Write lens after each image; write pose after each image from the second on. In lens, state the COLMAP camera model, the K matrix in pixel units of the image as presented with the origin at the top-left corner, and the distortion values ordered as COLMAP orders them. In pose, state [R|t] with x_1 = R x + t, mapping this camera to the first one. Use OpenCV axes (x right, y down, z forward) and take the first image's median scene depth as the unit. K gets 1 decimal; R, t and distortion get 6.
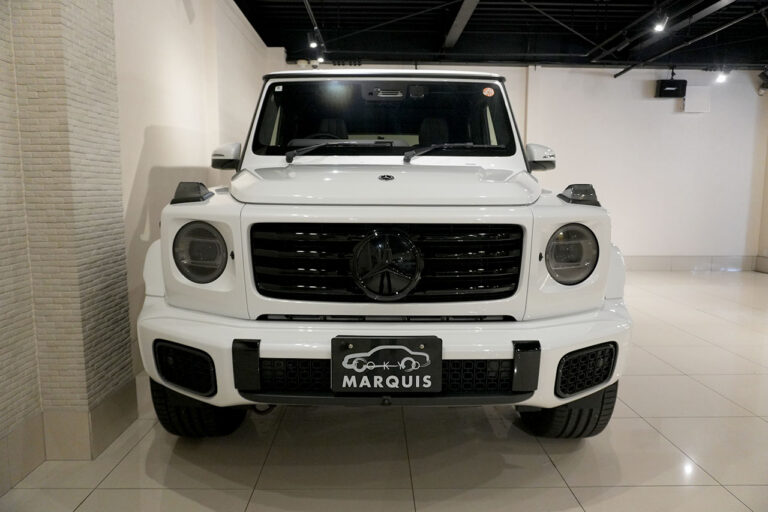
lens RADIAL K [[518.0, 0, 379.9], [0, 518.0, 252.4], [0, 0, 1]] dist [-0.039716, 0.026618]
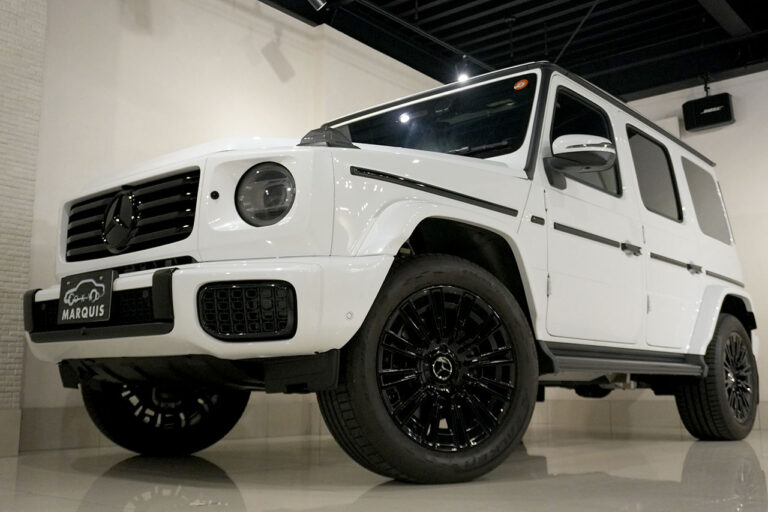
lens RADIAL K [[823.1, 0, 384.6], [0, 823.1, 257.2], [0, 0, 1]] dist [-0.009321, 0.000000]
pose [[0.754943, -0.108936, -0.646679, 1.682833], [-0.079080, 0.963788, -0.254674, 0.538004], [0.651005, 0.243403, 0.718991, 0.111679]]
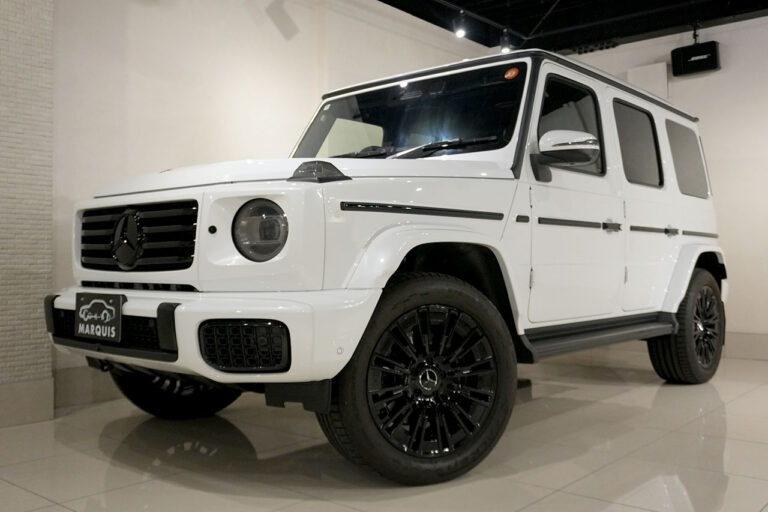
lens RADIAL K [[747.5, 0, 384.8], [0, 747.5, 257.1], [0, 0, 1]] dist [-0.014827, 0.000000]
pose [[0.746409, -0.008062, -0.665438, 1.697148], [-0.080008, 0.991587, -0.101757, 0.203823], [0.660660, 0.129192, 0.739485, 0.125397]]
